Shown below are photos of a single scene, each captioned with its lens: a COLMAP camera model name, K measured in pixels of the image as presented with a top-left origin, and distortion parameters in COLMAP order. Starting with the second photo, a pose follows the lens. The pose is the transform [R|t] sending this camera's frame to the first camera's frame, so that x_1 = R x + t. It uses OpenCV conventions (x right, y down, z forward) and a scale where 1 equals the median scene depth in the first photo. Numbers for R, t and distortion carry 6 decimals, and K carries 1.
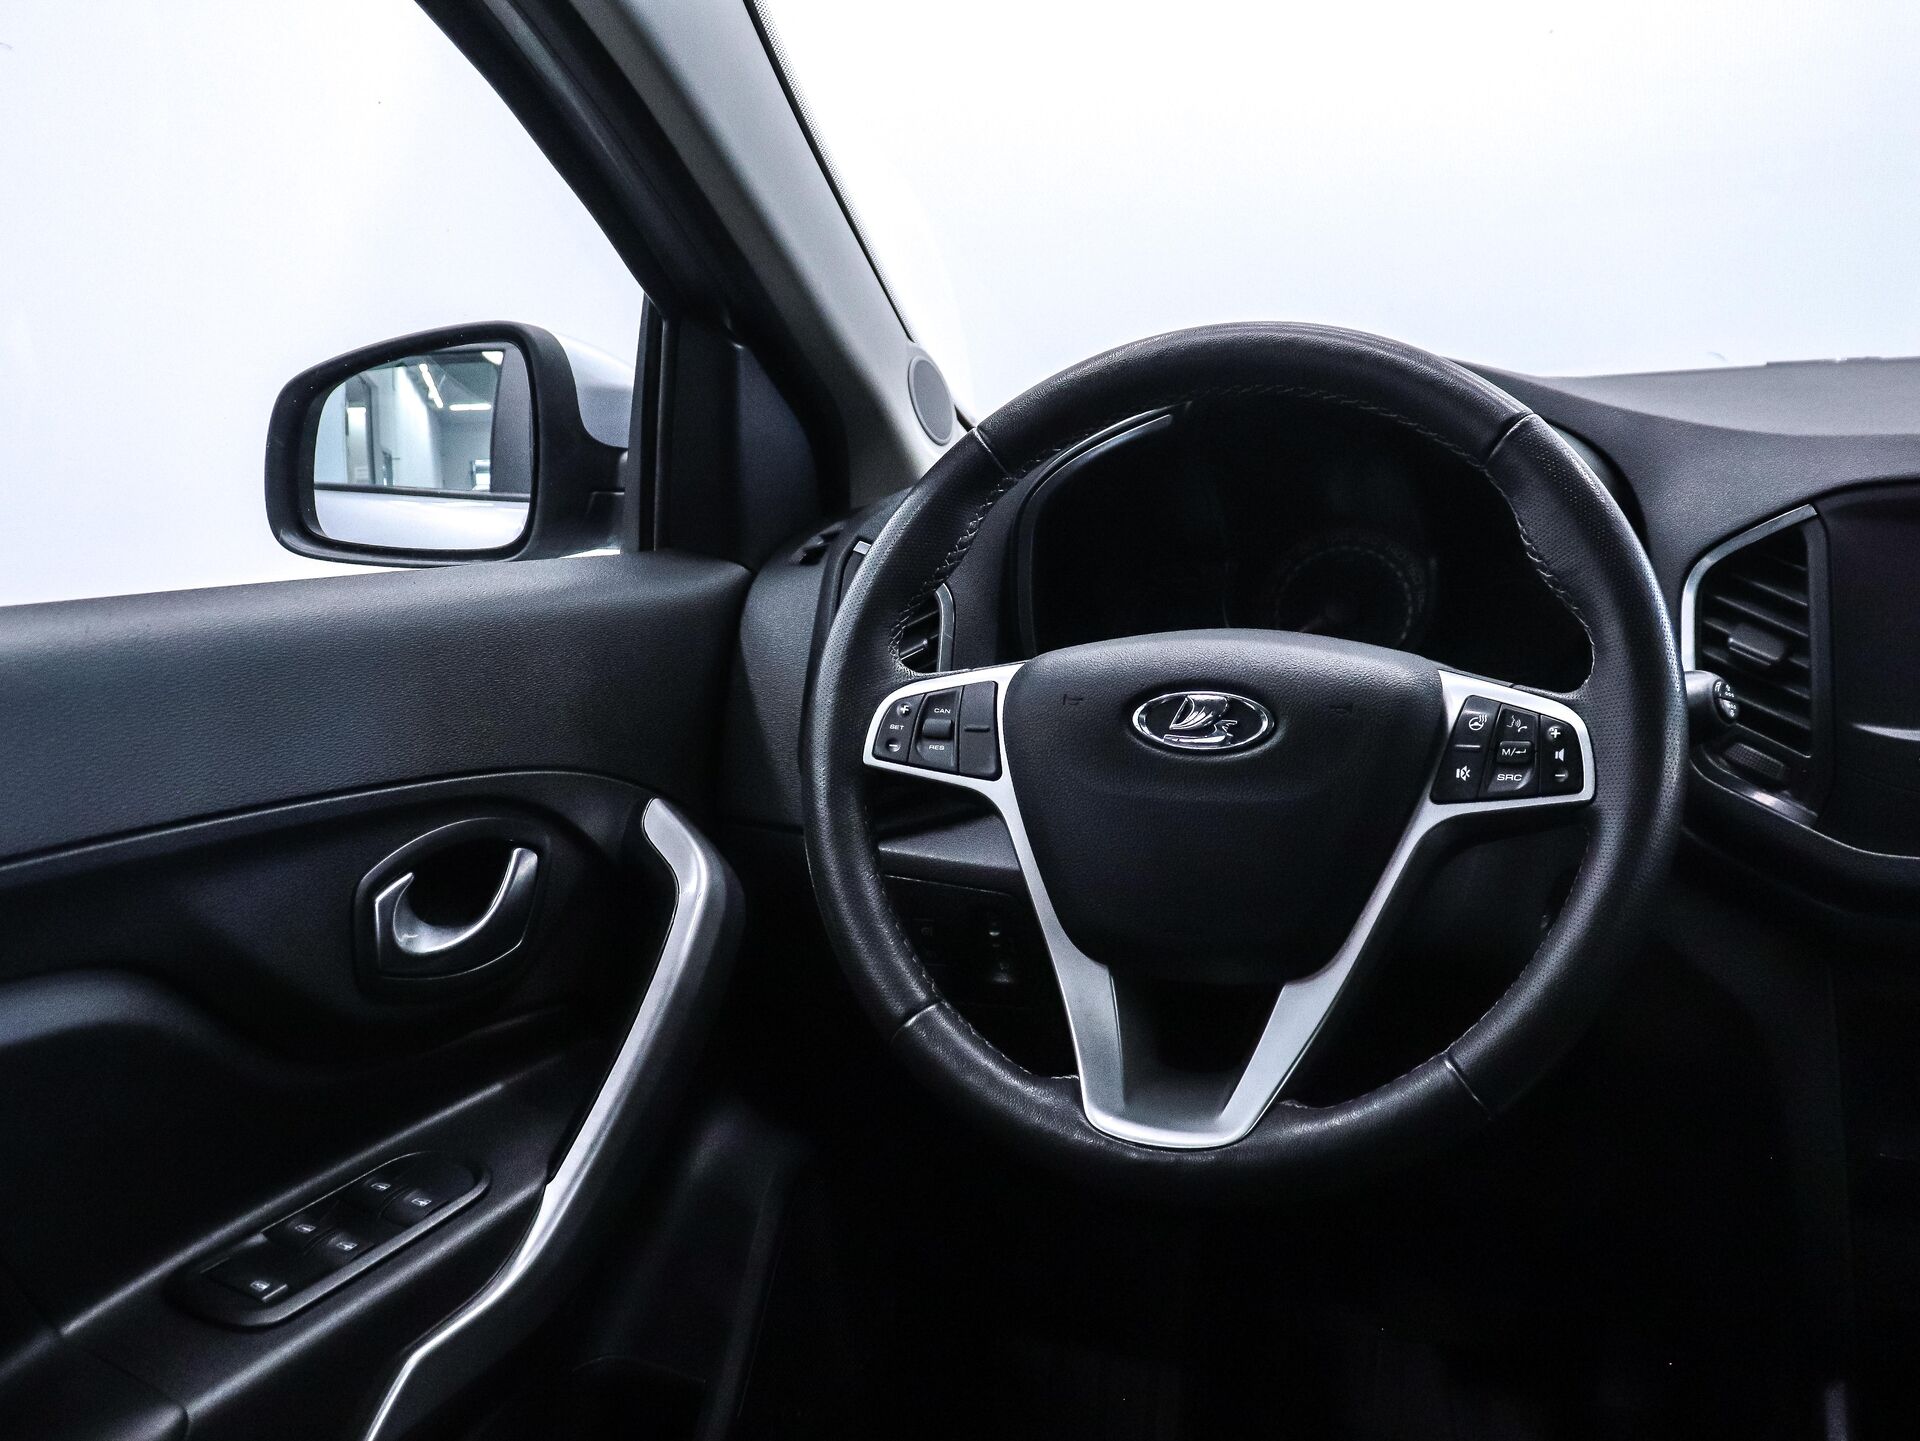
lens RADIAL K [[1729.2, 0, 960.0], [0, 1729.2, 720.5], [0, 0, 1]] dist [-0.175638, 0.122405]
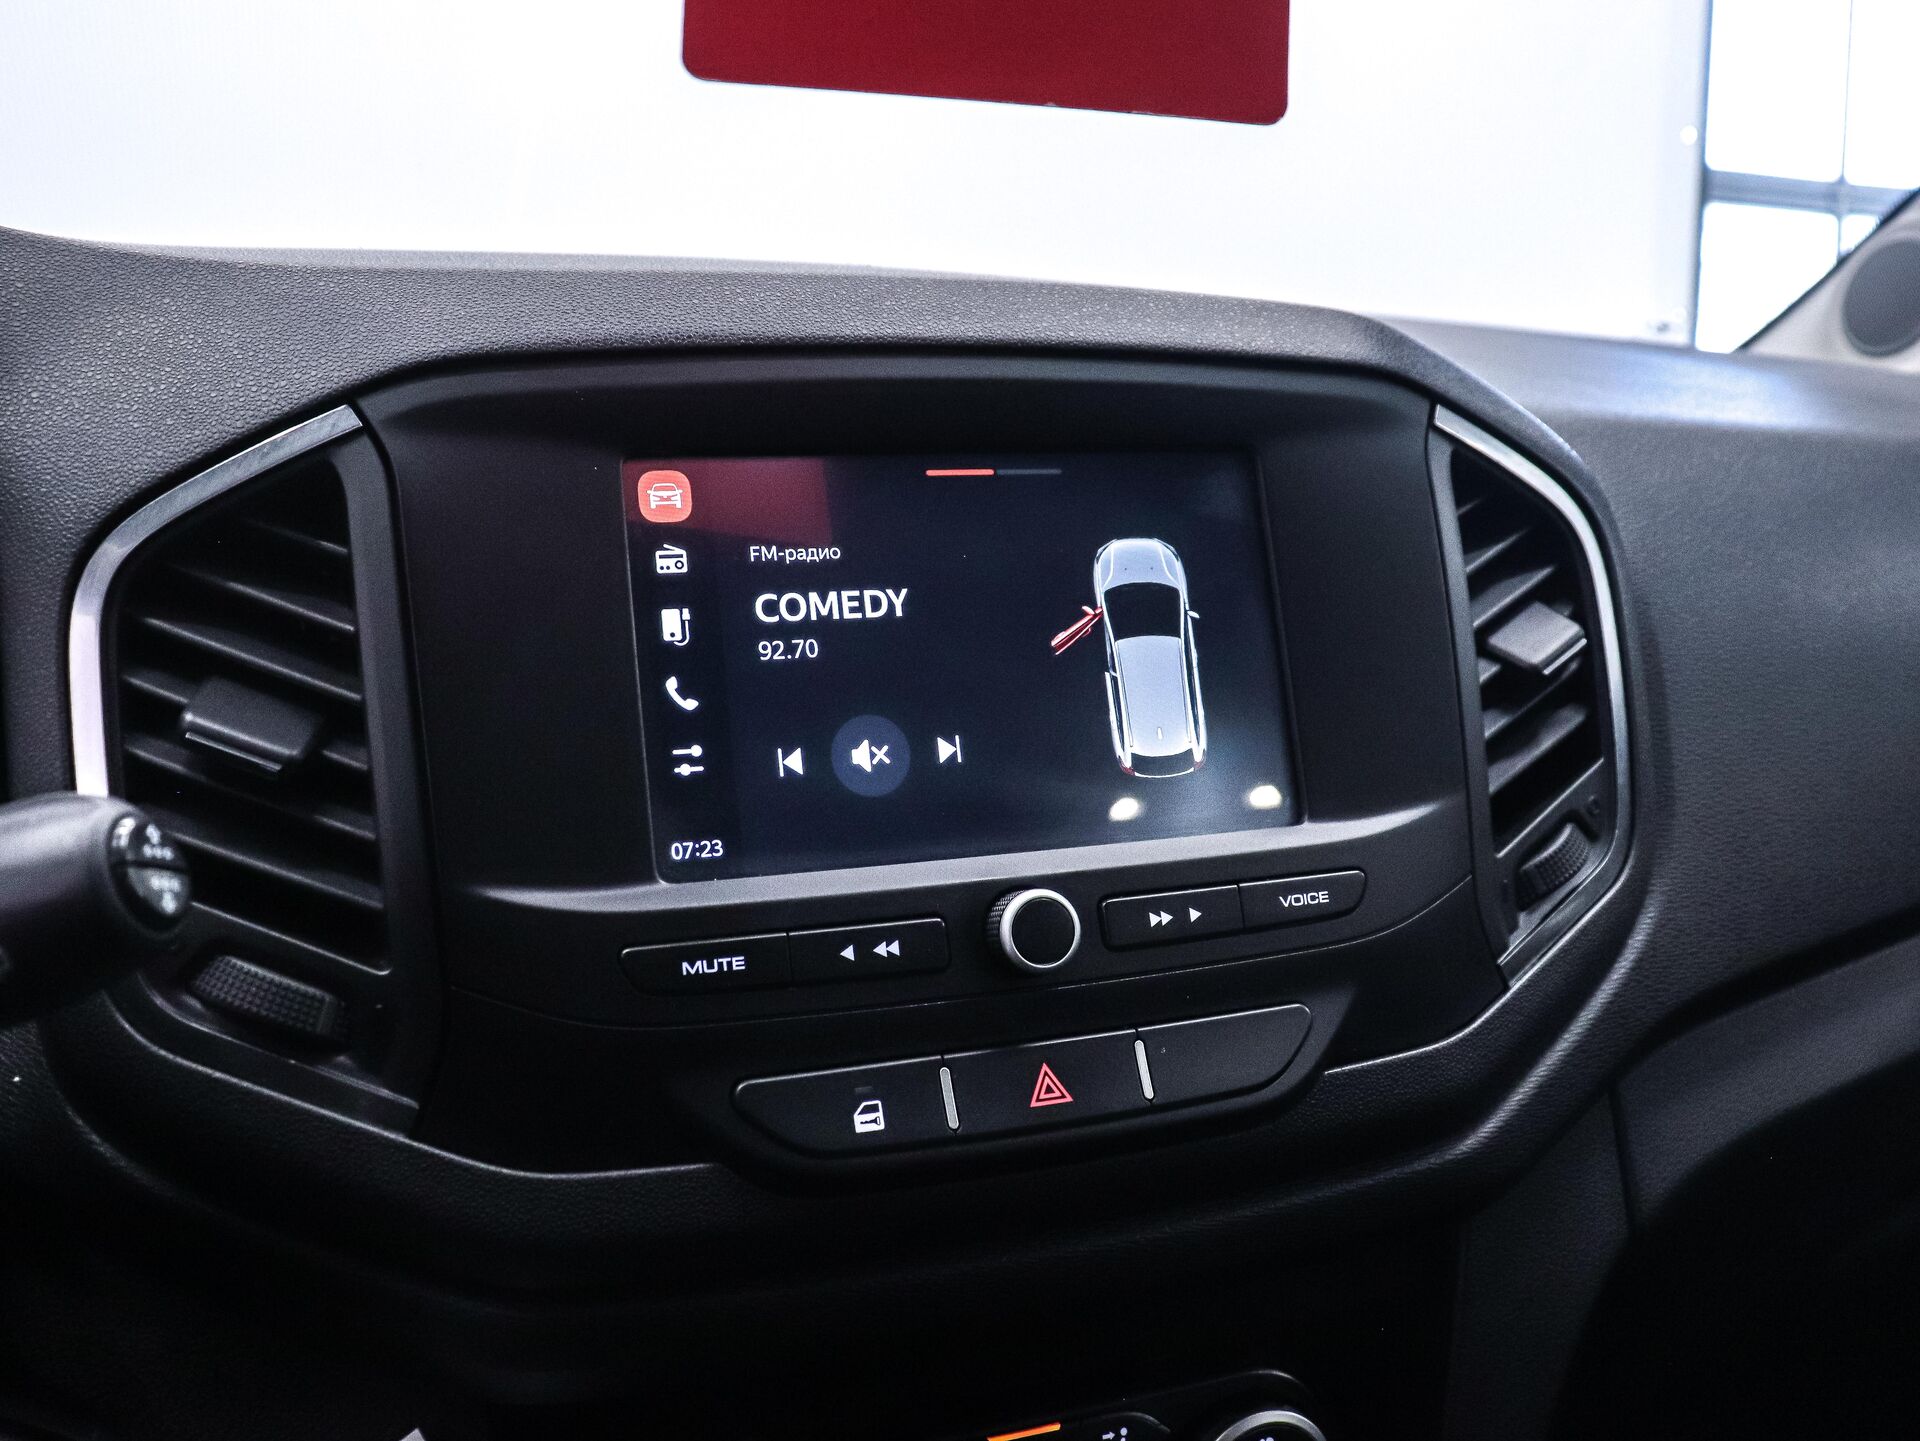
lens RADIAL K [[1729.2, 0, 960.0], [0, 1729.2, 720.5], [0, 0, 1]] dist [-0.175638, 0.122405]
pose [[0.698920, -0.039292, 0.714119, 0.302967], [0.094387, 0.994824, -0.037641, -0.012920], [-0.708944, 0.093711, 0.699011, 0.580282]]
